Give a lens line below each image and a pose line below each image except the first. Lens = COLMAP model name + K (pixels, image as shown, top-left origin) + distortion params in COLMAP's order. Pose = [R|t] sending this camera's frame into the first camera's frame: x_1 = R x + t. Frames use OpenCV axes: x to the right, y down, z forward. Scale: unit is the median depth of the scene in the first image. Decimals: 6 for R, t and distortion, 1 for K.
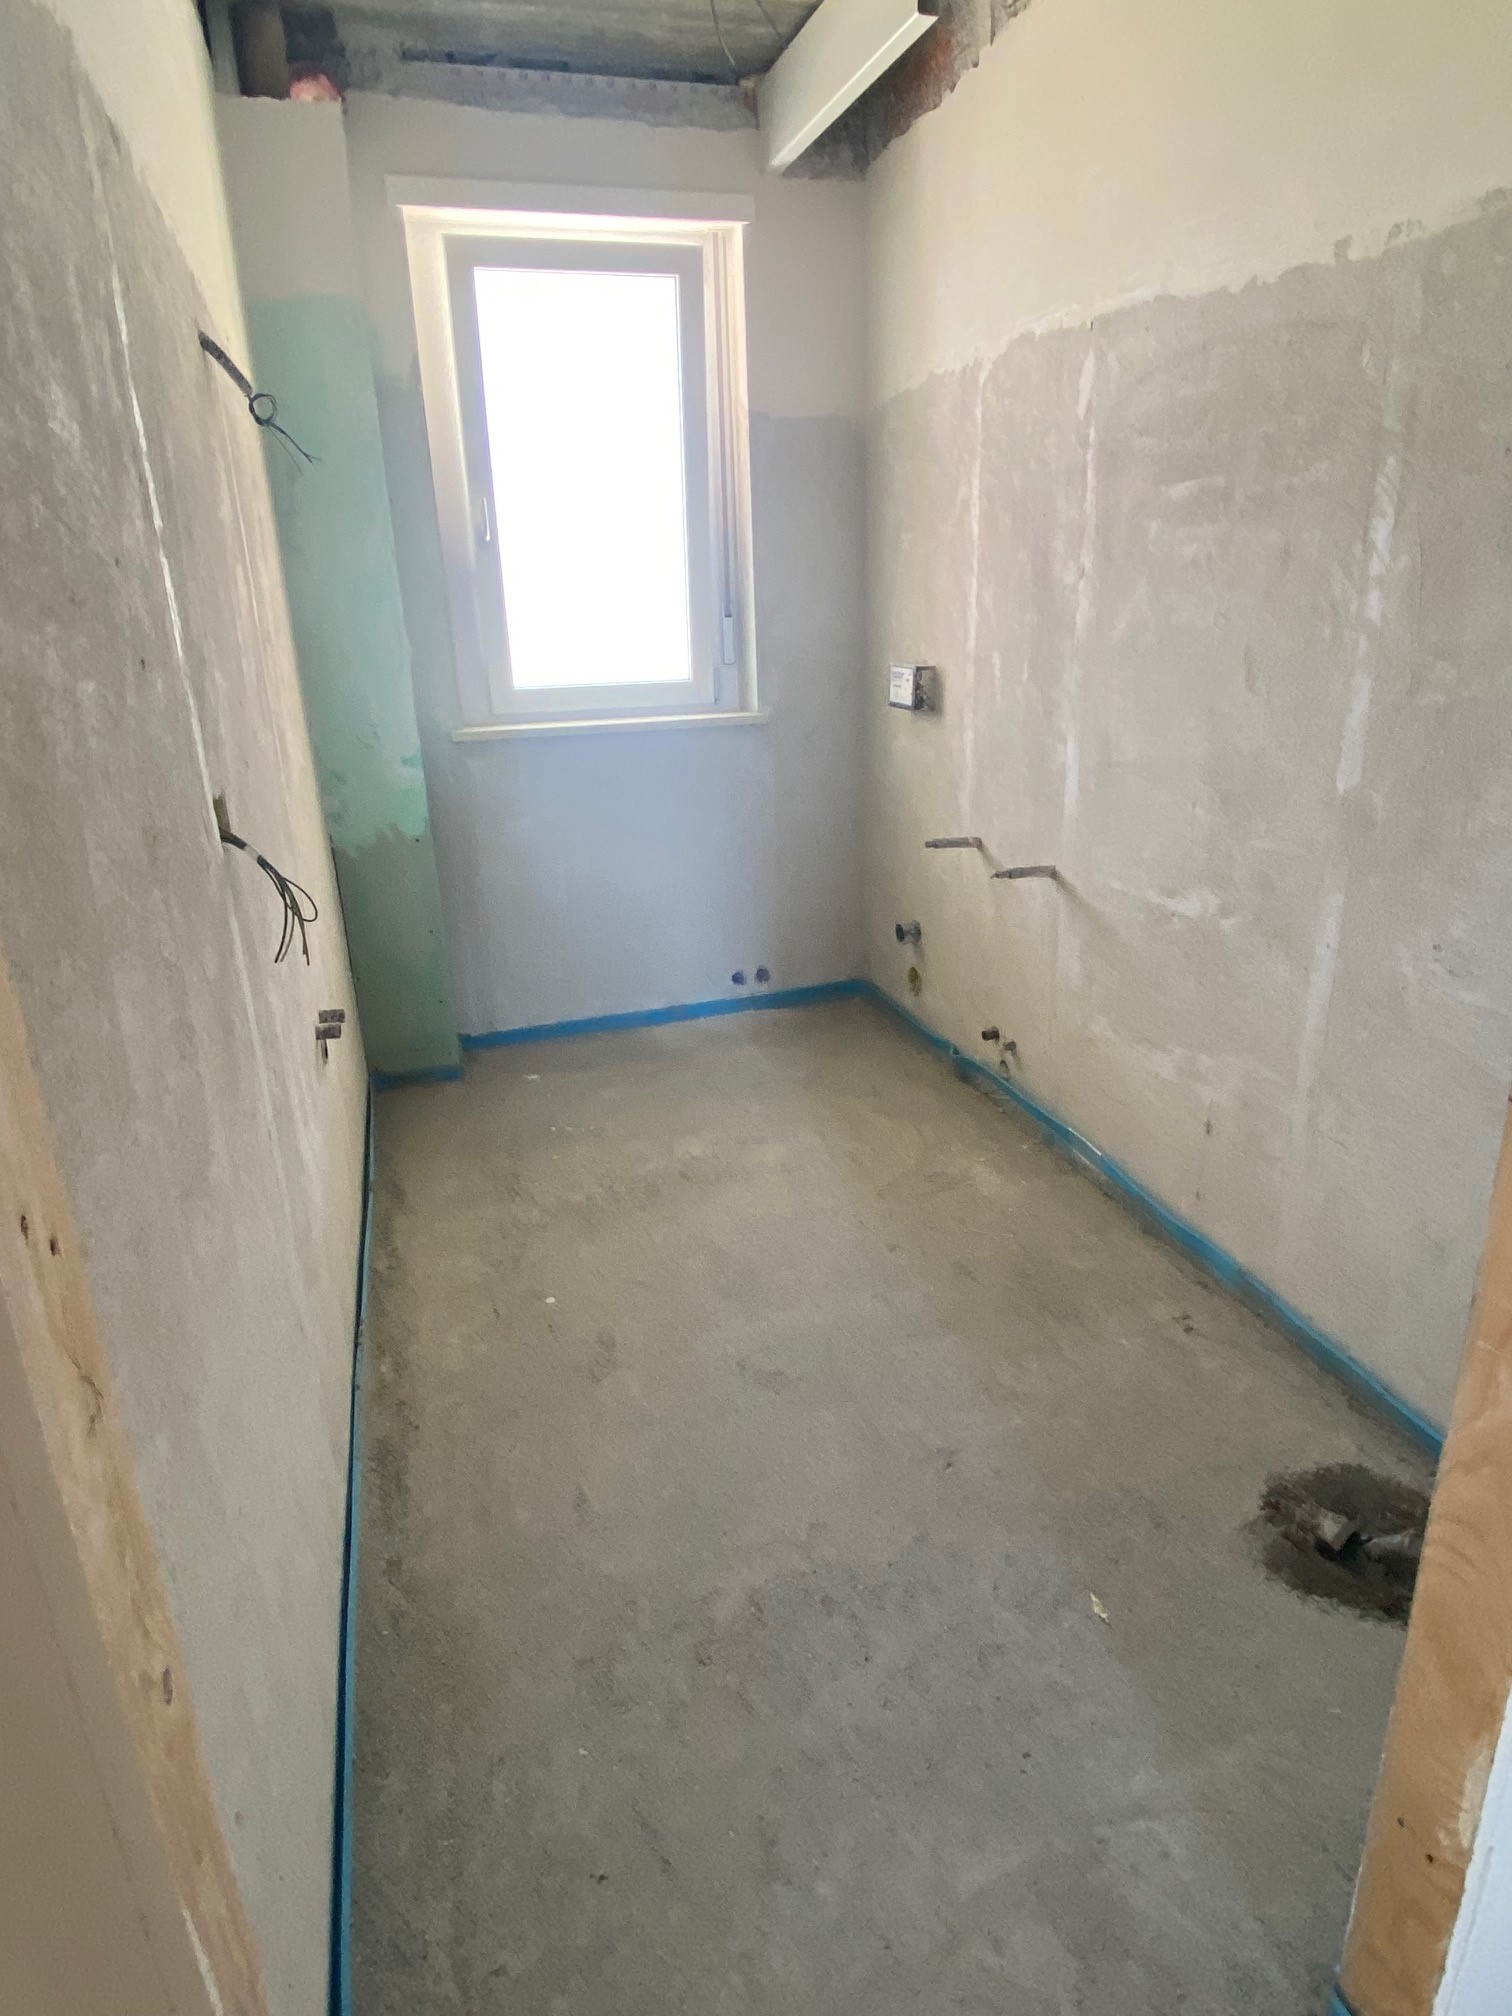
lens RADIAL K [[1173.4, 0, 751.0], [0, 1173.4, 1003.6], [0, 0, 1]] dist [0.010620, -0.012526]
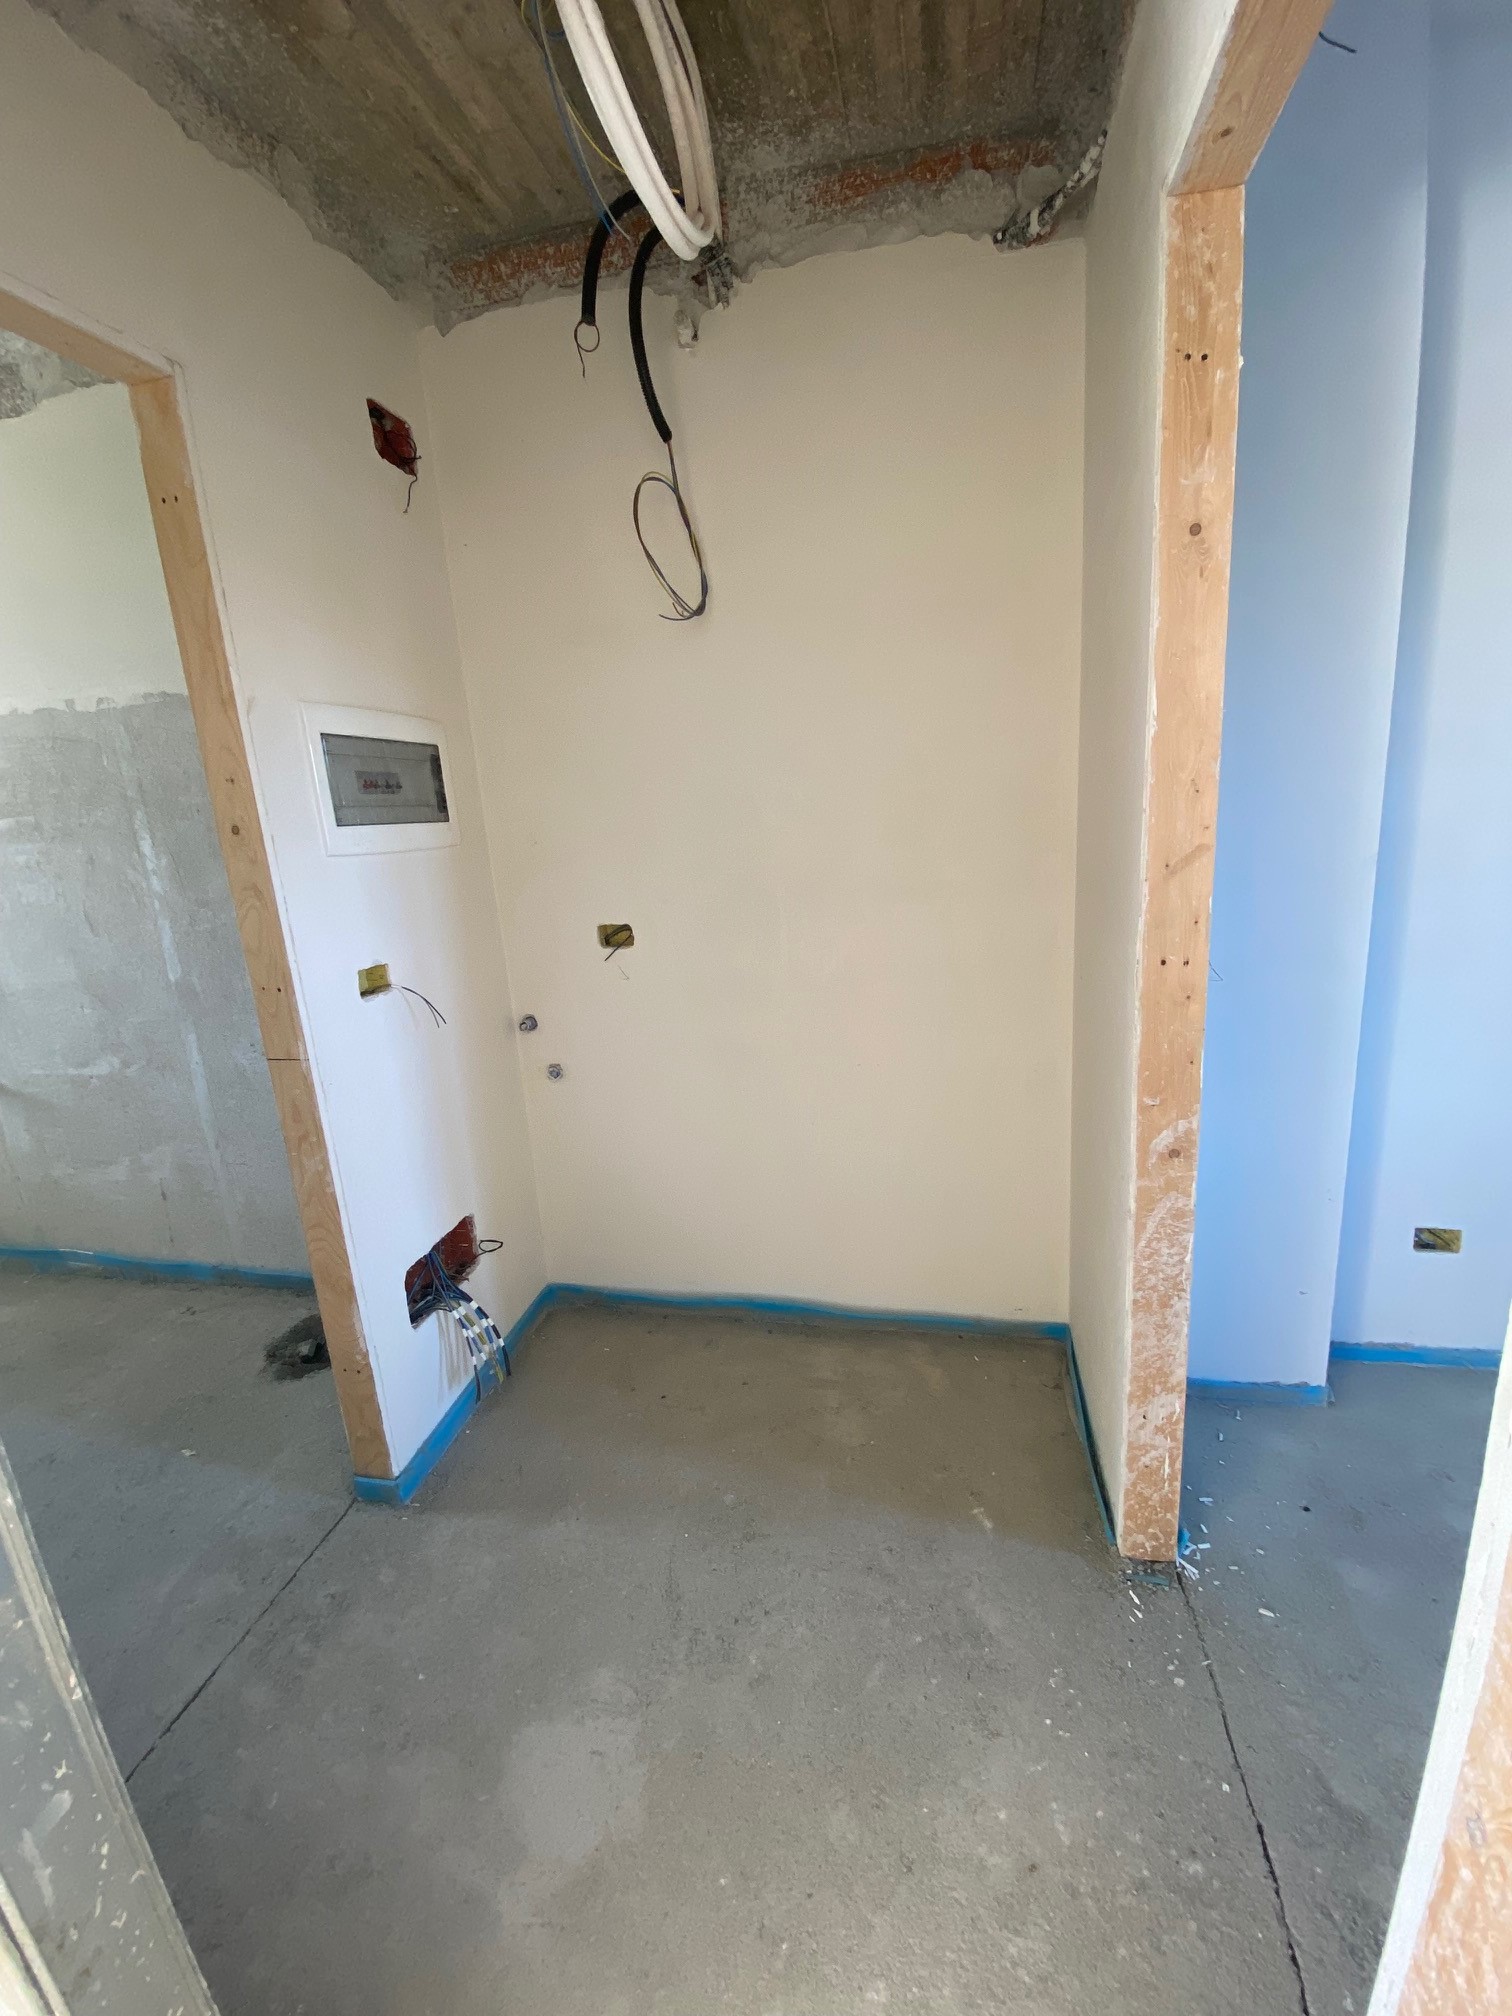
lens RADIAL K [[802.1, 0, 750.1], [0, 802.1, 1014.7], [0, 0, 1]] dist [0.008389, -0.013496]
pose [[0.469937, -0.197721, 0.860271, -0.156722], [0.333742, 0.942044, 0.034204, 0.121266], [-0.817175, 0.271035, 0.508689, -0.344470]]
